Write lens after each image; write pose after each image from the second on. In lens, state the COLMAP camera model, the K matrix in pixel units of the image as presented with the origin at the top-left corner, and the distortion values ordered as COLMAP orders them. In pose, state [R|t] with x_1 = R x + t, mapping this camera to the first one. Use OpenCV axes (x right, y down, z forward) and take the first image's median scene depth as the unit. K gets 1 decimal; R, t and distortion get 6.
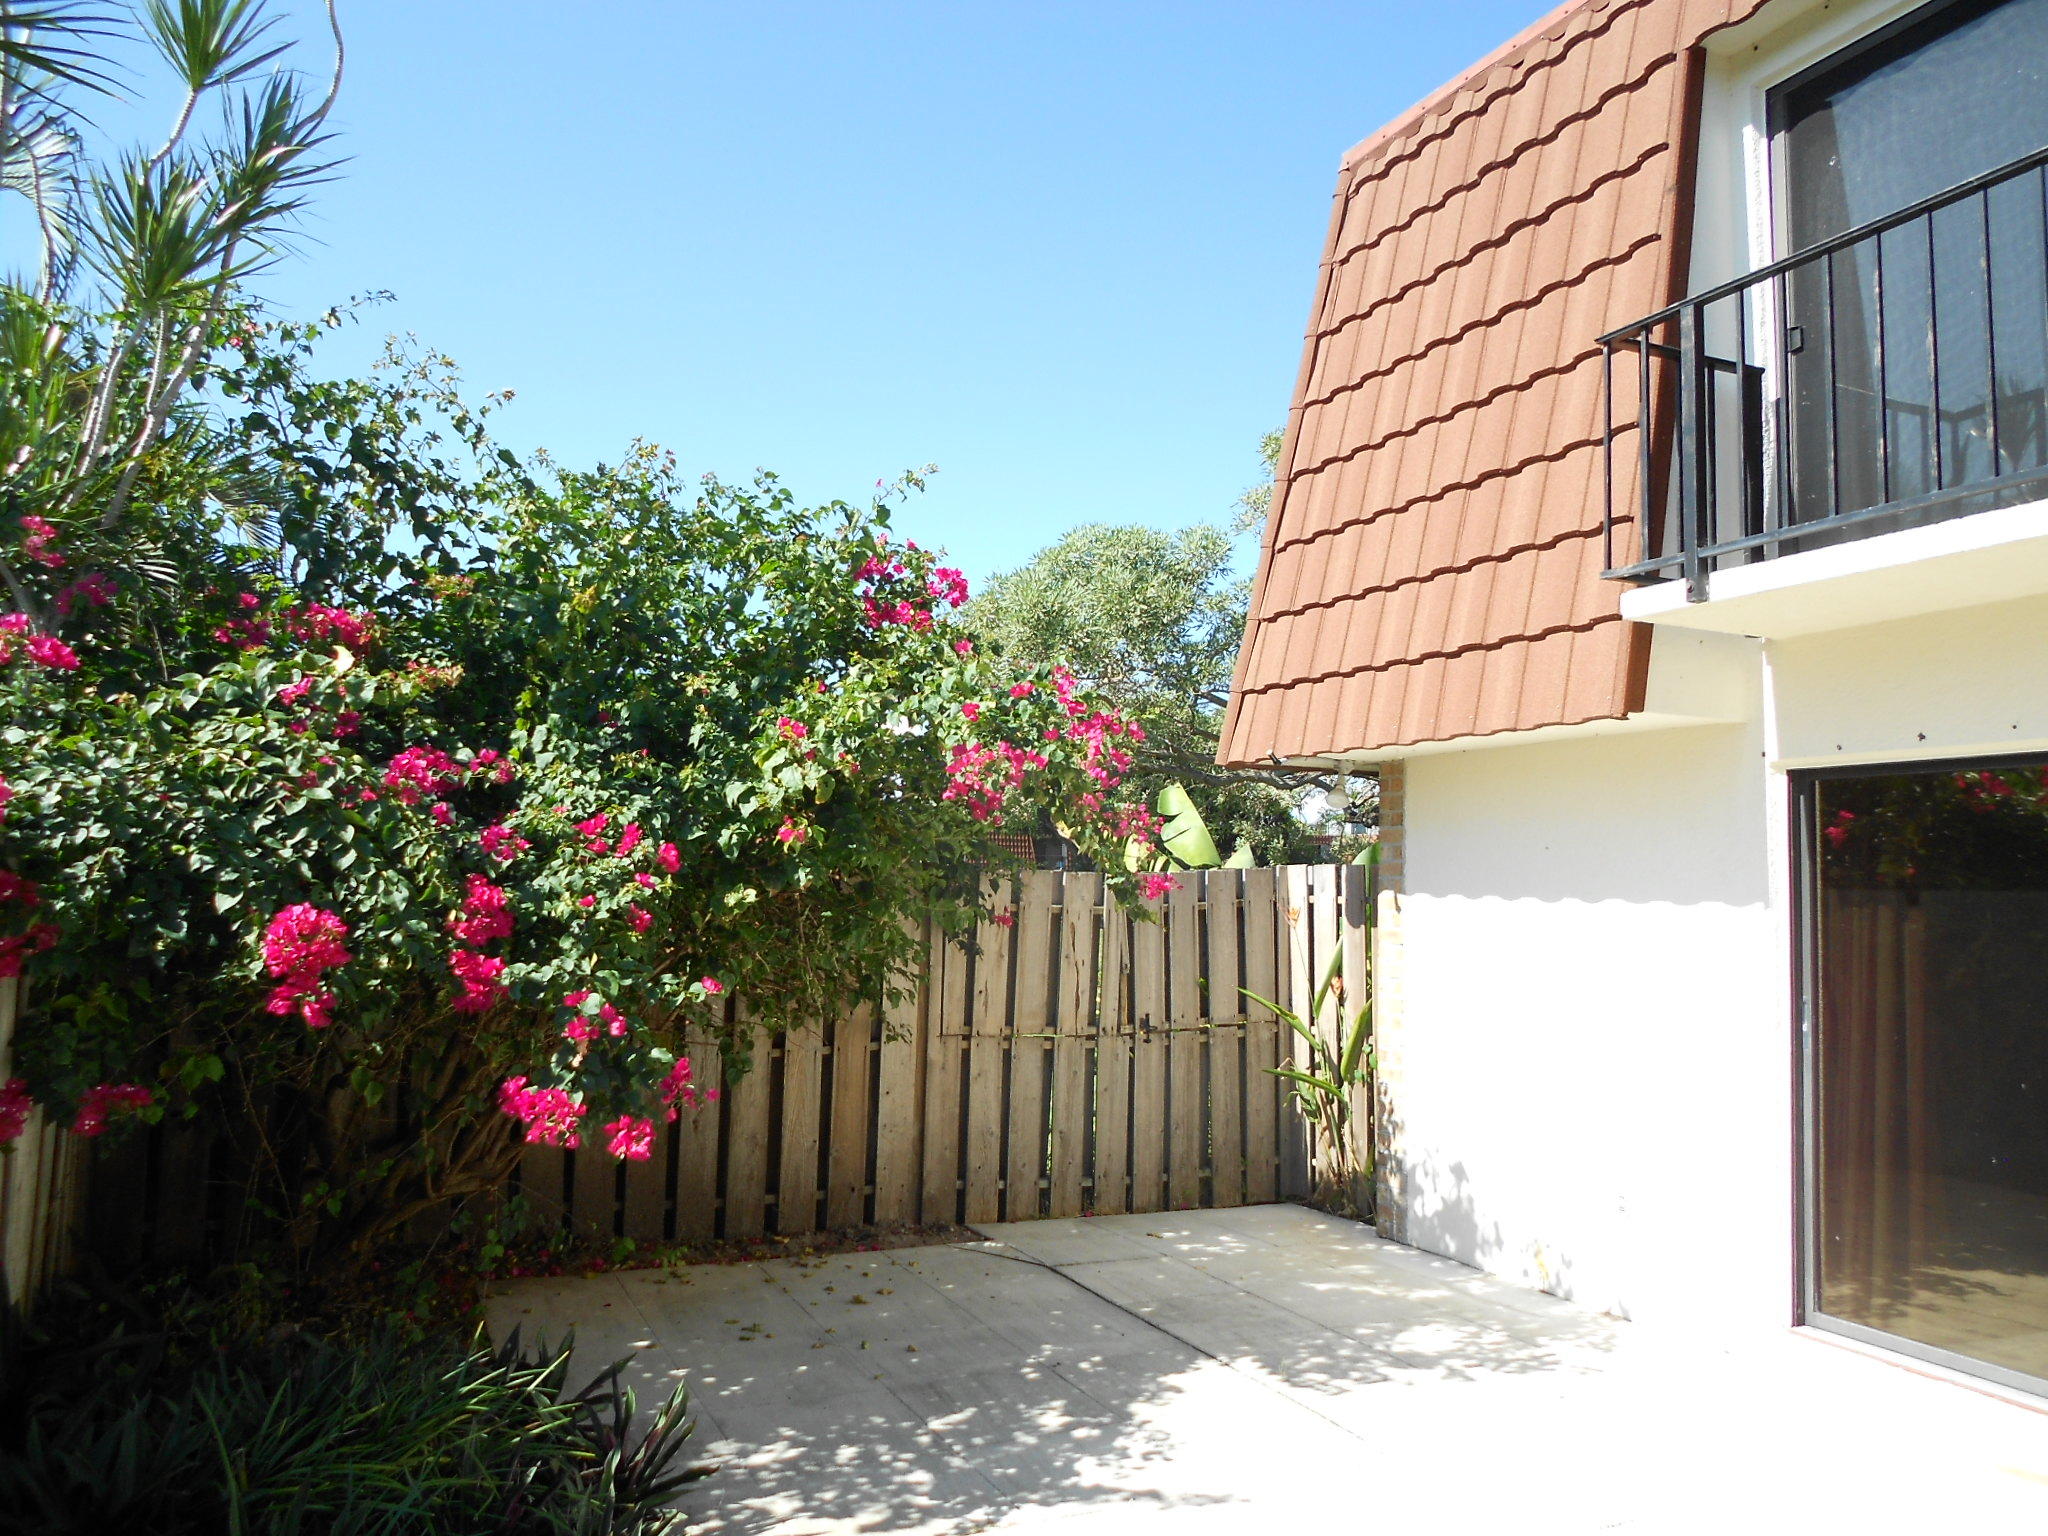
lens RADIAL K [[1536.6, 0, 1028.9], [0, 1536.6, 776.0], [0, 0, 1]] dist [-0.016066, -0.004467]
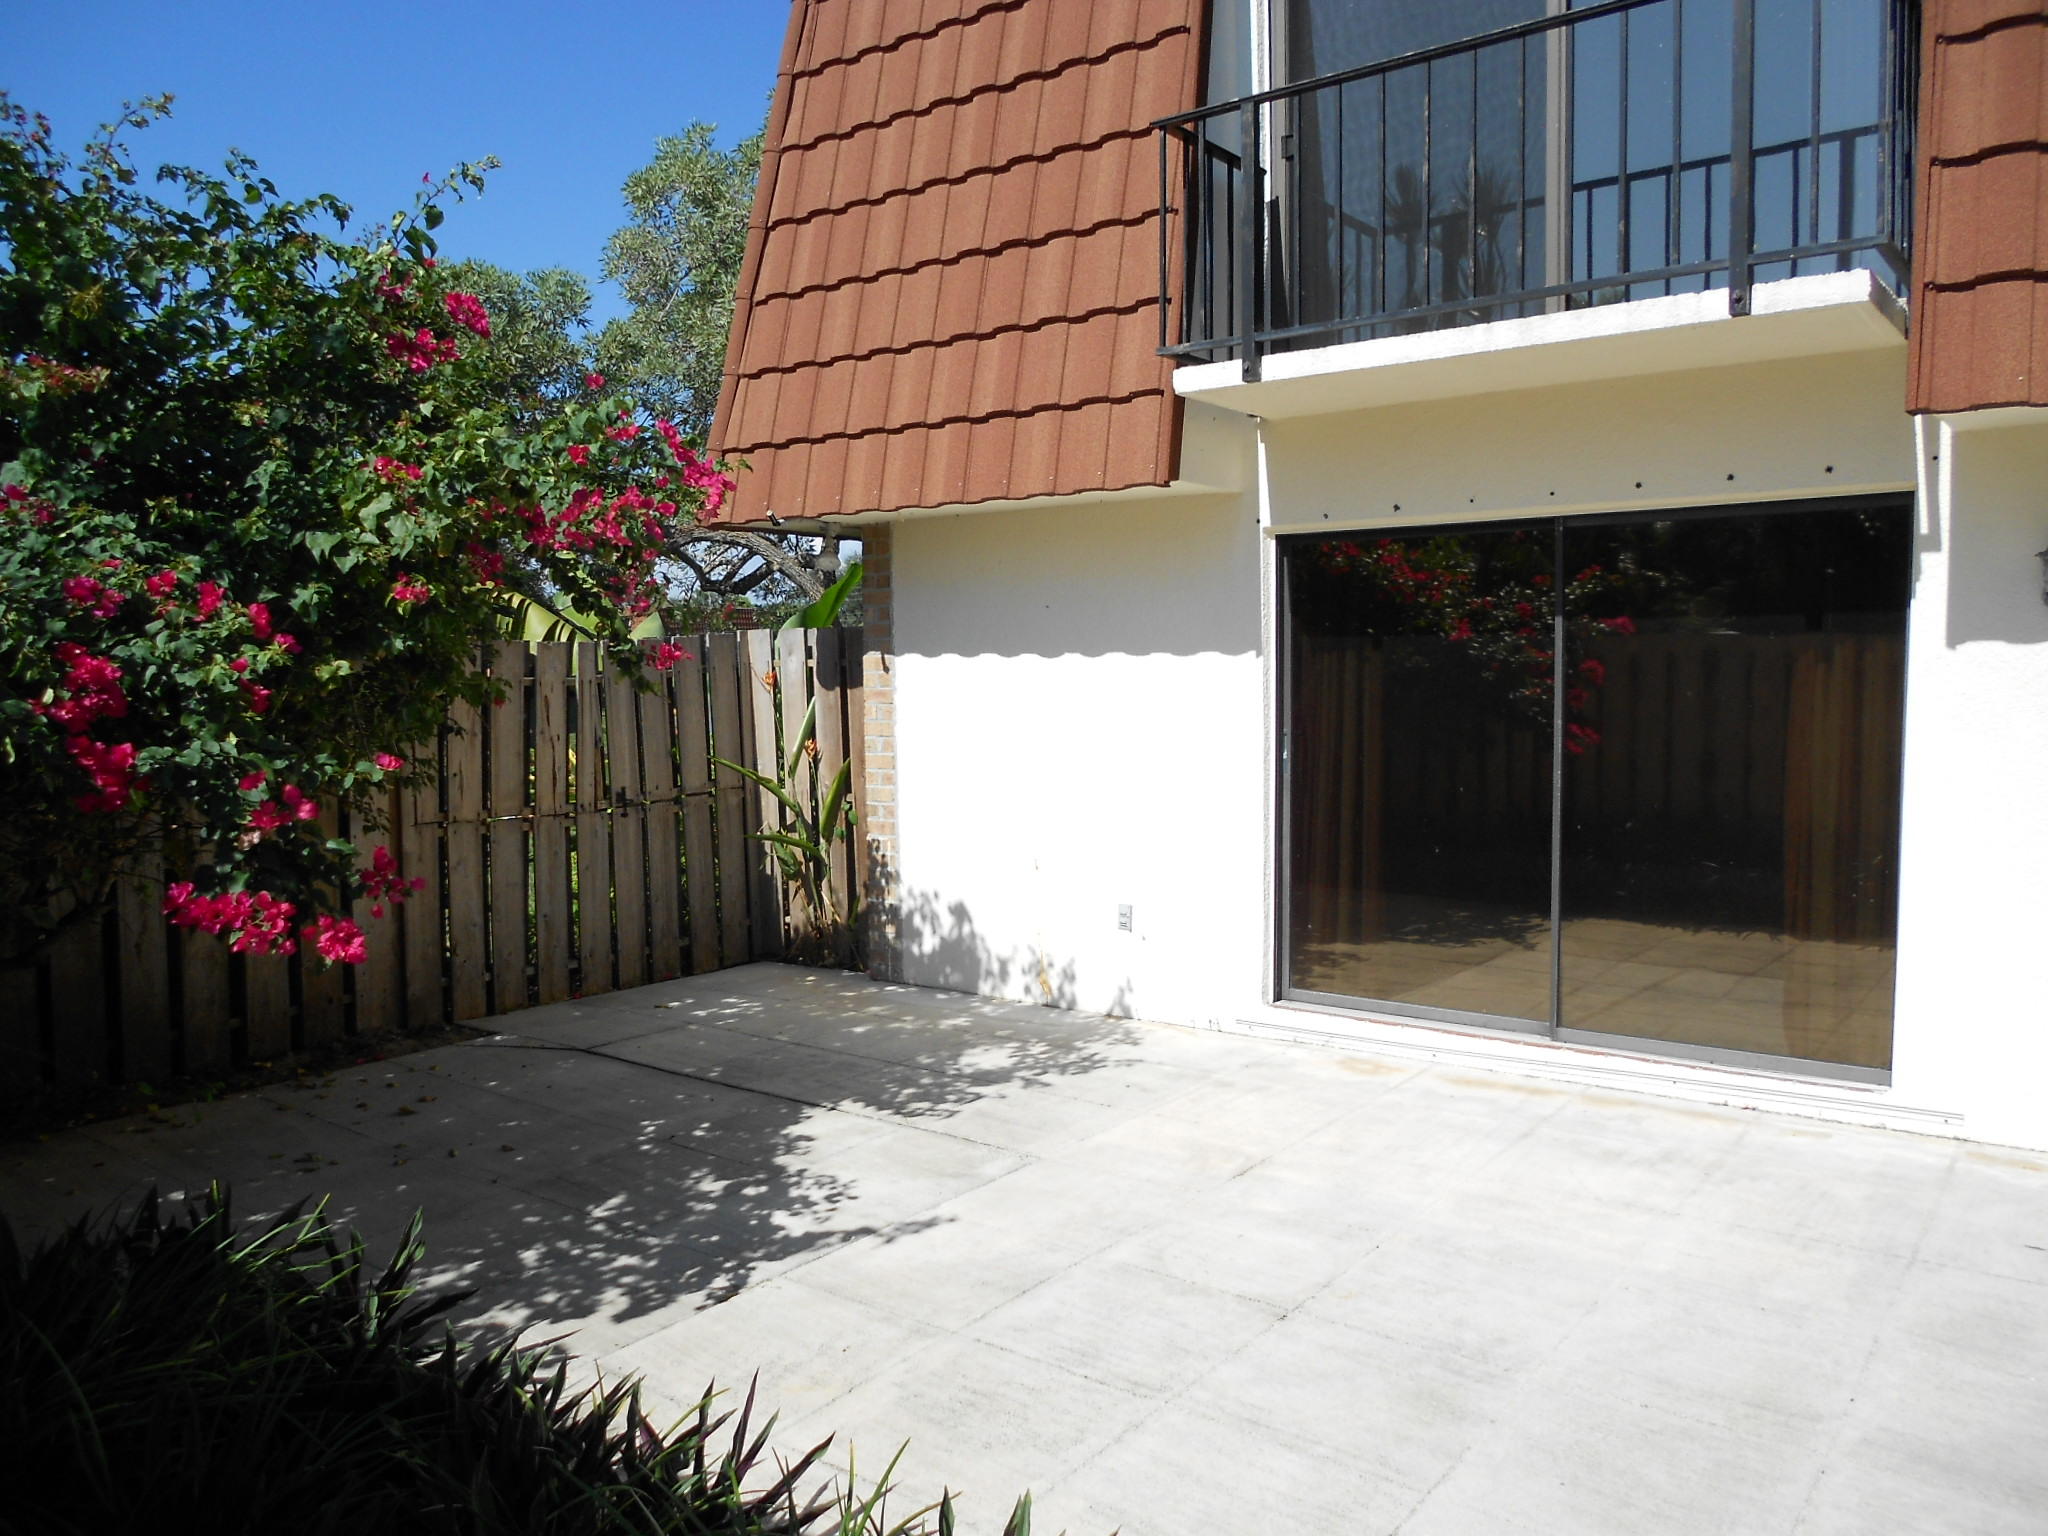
lens RADIAL K [[1536.6, 0, 1022.3], [0, 1536.6, 769.0], [0, 0, 1]] dist [-0.016066, -0.004467]
pose [[0.878176, -0.059186, 0.474662, -0.188652], [-0.008293, 0.990282, 0.138823, 0.009264], [-0.478266, -0.125848, 0.869151, 0.052343]]
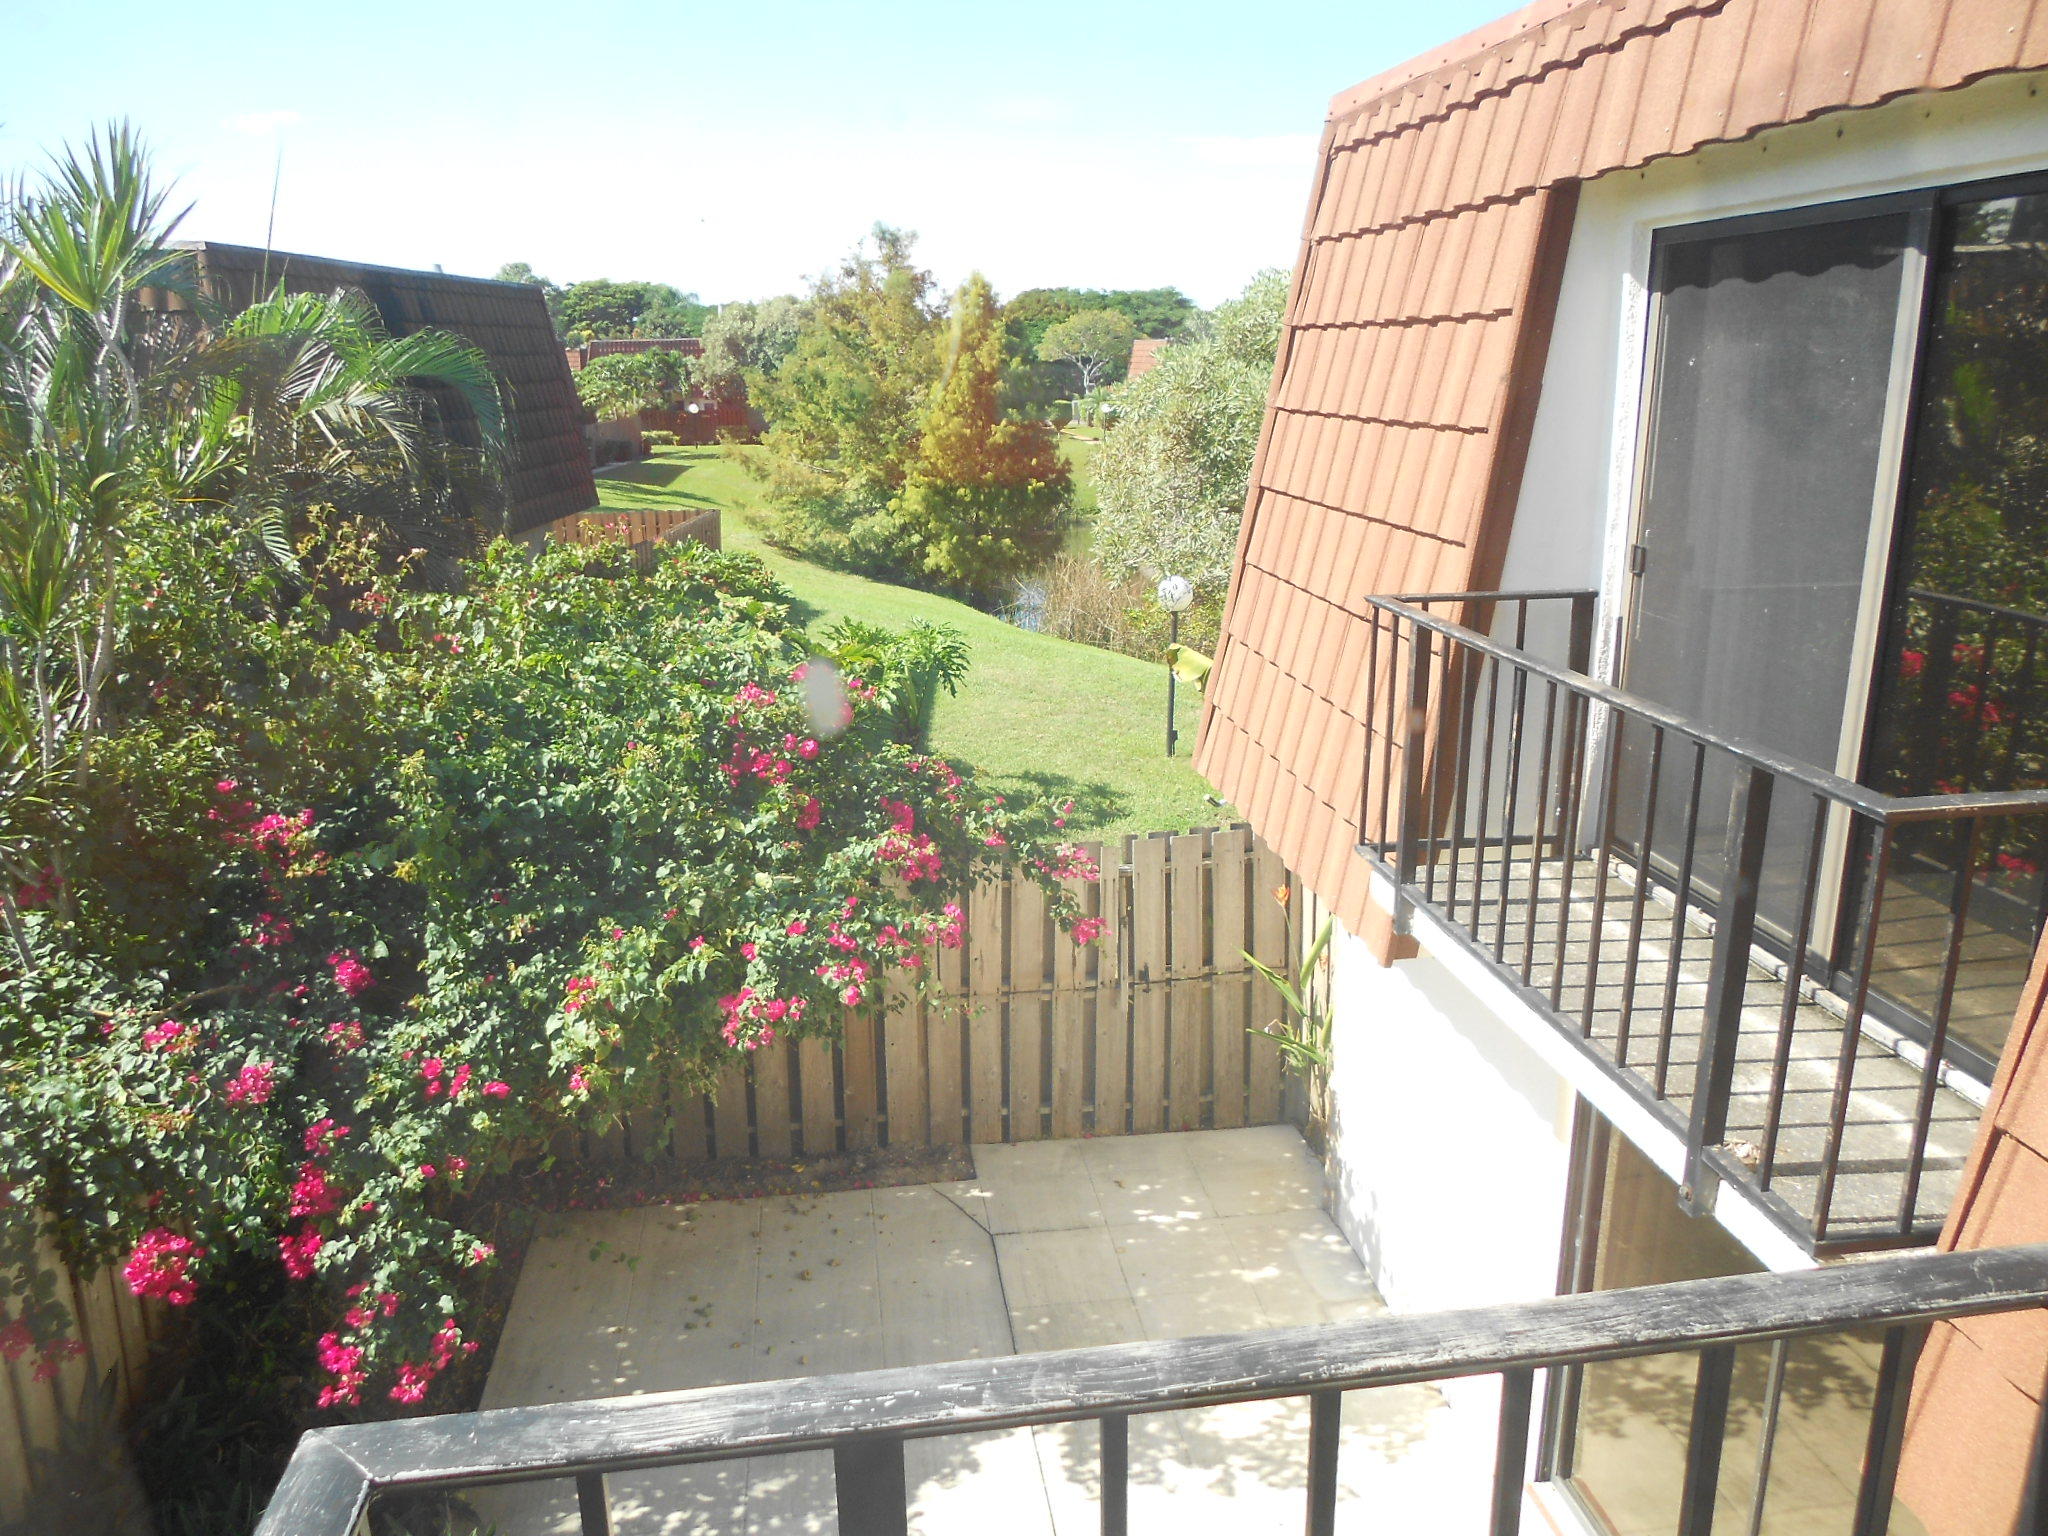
lens RADIAL K [[1536.6, 0, 1026.1], [0, 1536.6, 759.5], [0, 0, 1]] dist [-0.016066, -0.004467]
pose [[0.959145, 0.044201, -0.279442, 0.338589], [0.051213, 0.944277, 0.325142, -0.387895], [0.278242, -0.326170, 0.903435, 0.076141]]
